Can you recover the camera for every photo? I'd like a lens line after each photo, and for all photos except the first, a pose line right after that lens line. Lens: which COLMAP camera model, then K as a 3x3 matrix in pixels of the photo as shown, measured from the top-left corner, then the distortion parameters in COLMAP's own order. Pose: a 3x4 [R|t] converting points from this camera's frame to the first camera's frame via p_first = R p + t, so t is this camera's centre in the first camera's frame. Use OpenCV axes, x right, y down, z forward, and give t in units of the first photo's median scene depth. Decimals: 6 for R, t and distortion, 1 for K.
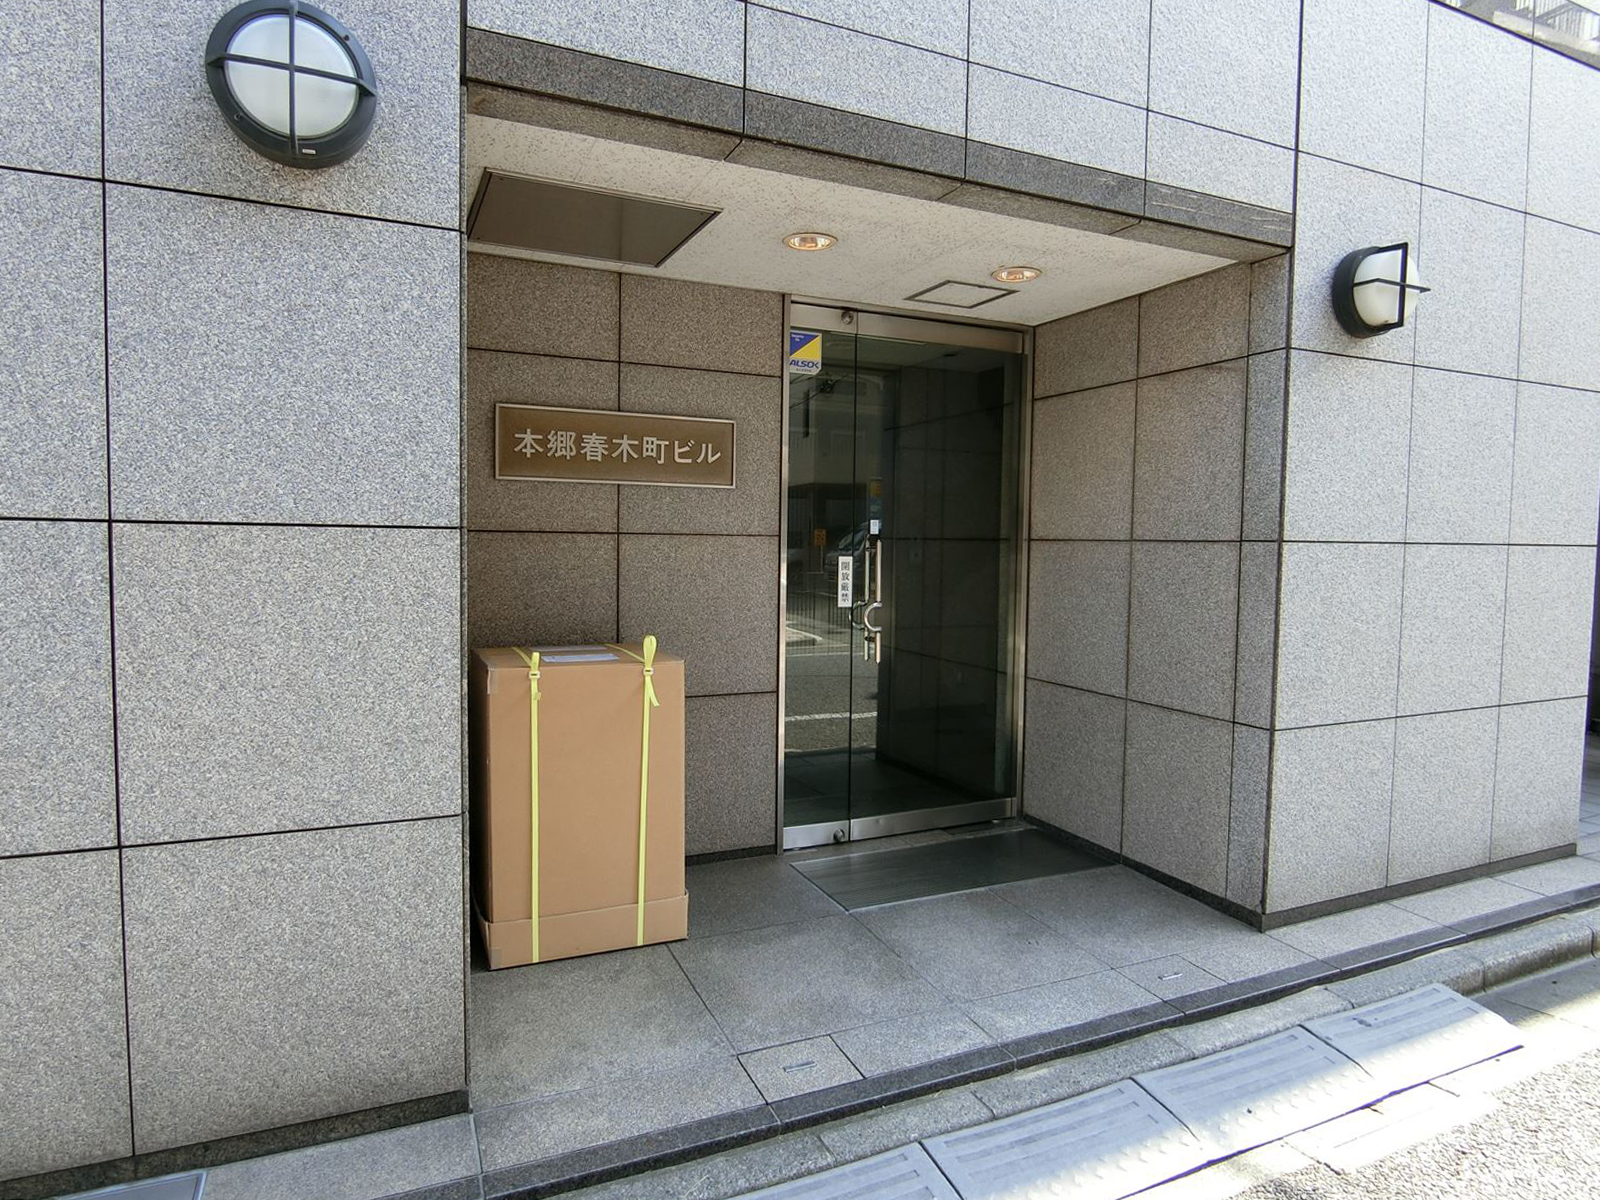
lens RADIAL K [[882.4, 0, 797.1], [0, 882.4, 594.1], [0, 0, 1]] dist [-0.021818, -0.001347]
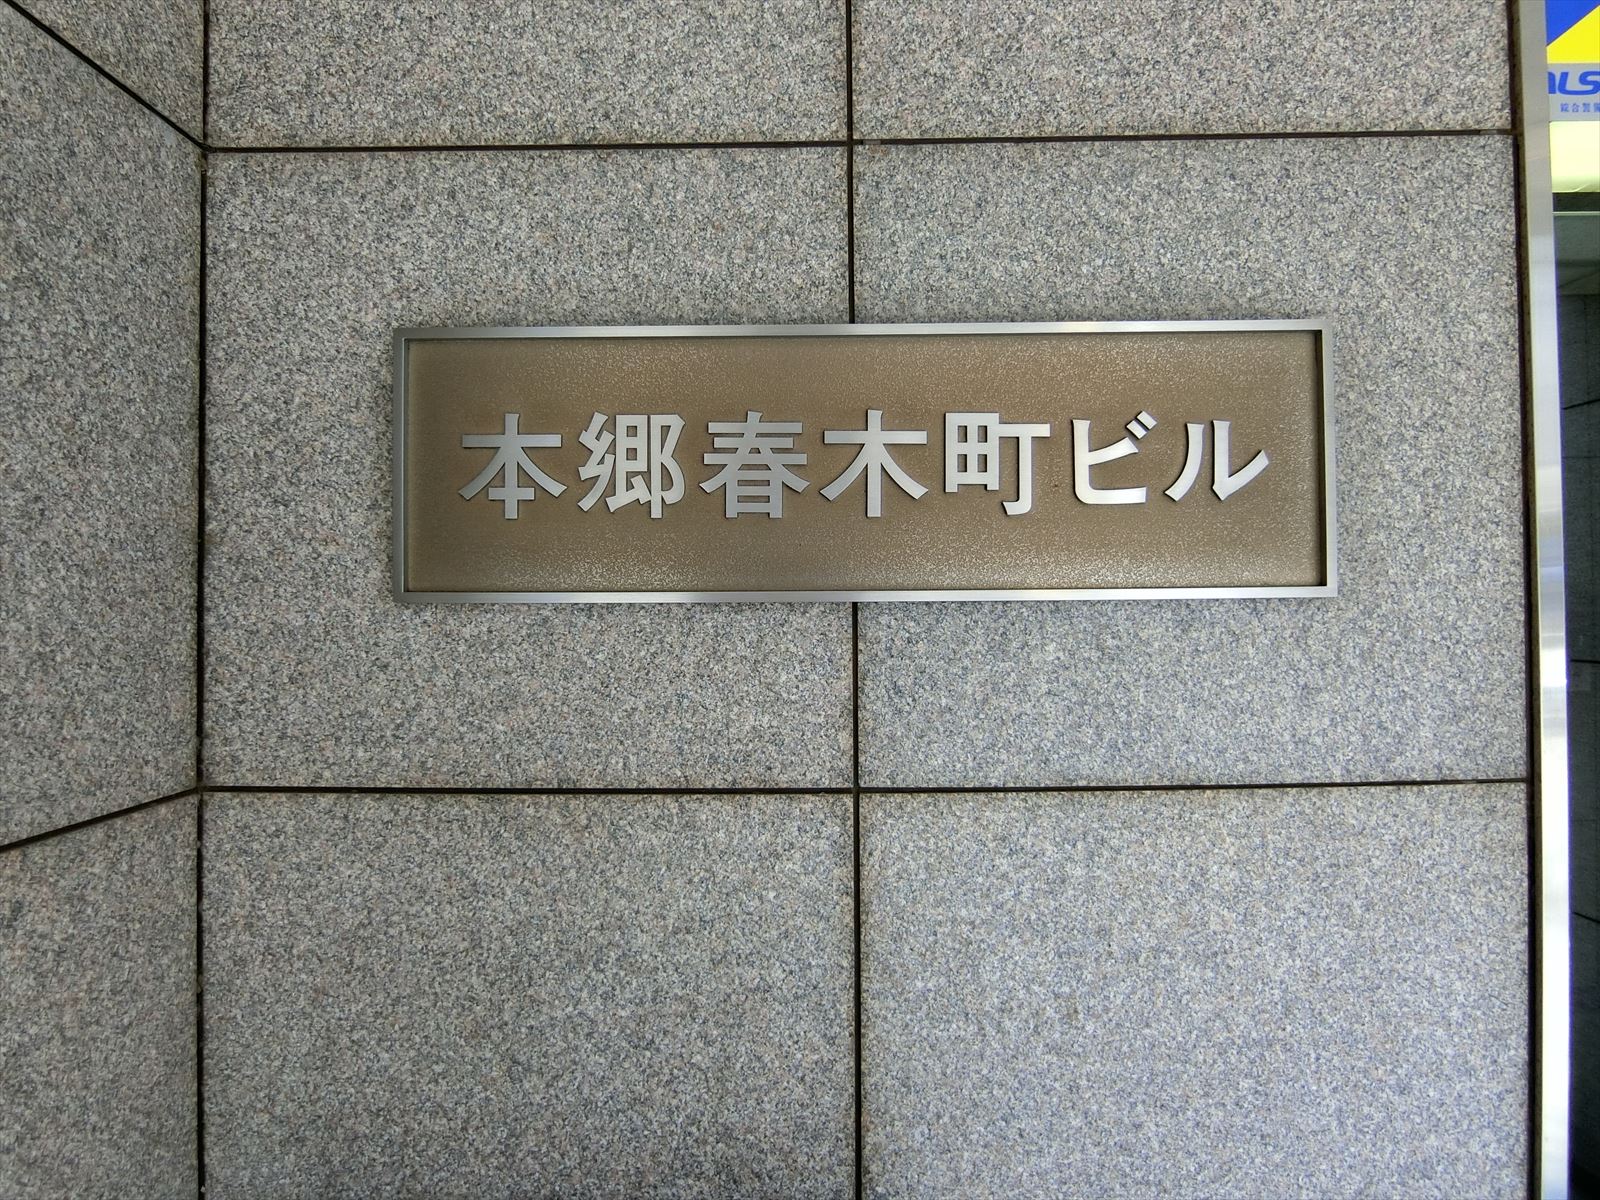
lens RADIAL K [[882.4, 0, 800.8], [0, 882.4, 591.1], [0, 0, 1]] dist [-0.021818, -0.001347]
pose [[0.908453, -0.033327, -0.416656, -0.109370], [-0.004502, 0.995978, -0.089481, -0.105083], [0.417962, 0.083165, 0.904650, 0.762366]]
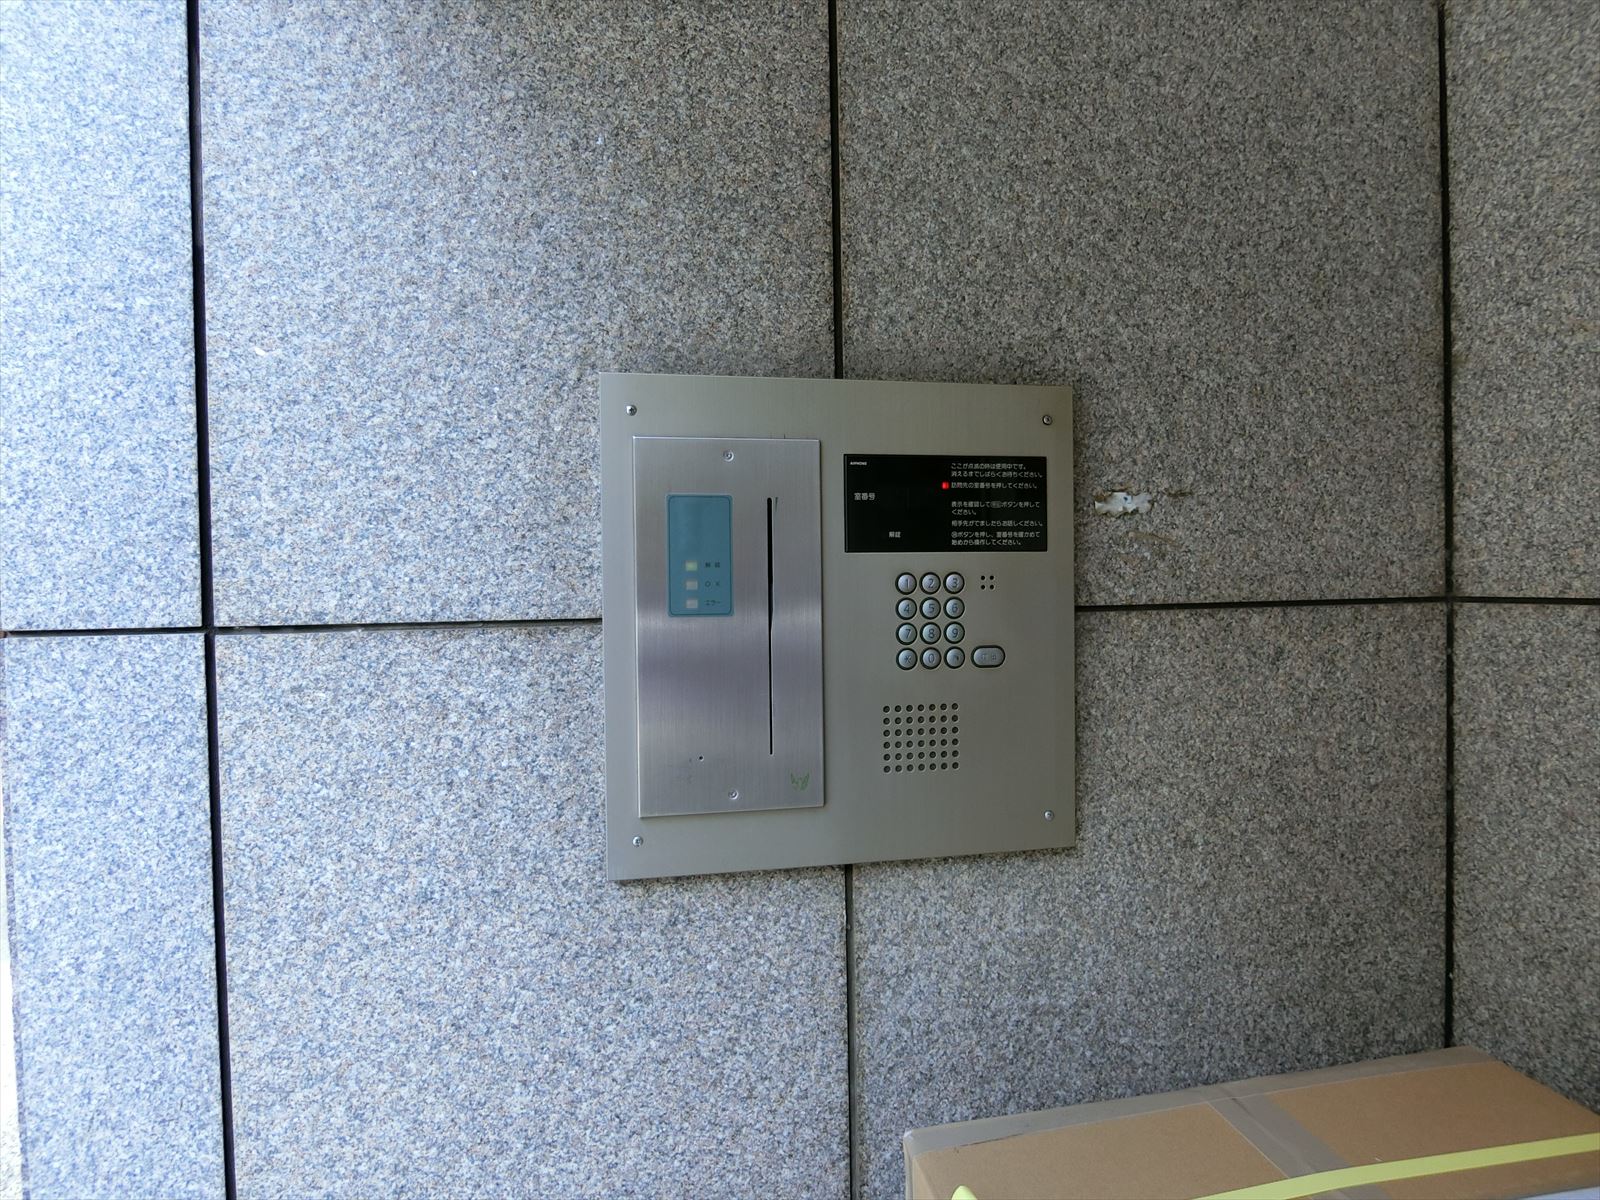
lens RADIAL K [[882.4, 0, 795.0], [0, 882.4, 598.1], [0, 0, 1]] dist [-0.021818, -0.001347]
pose [[-0.224653, 0.008997, -0.974397, -0.065990], [-0.045343, 0.998778, 0.019676, -0.062061], [0.973383, 0.048603, -0.223971, 0.790273]]
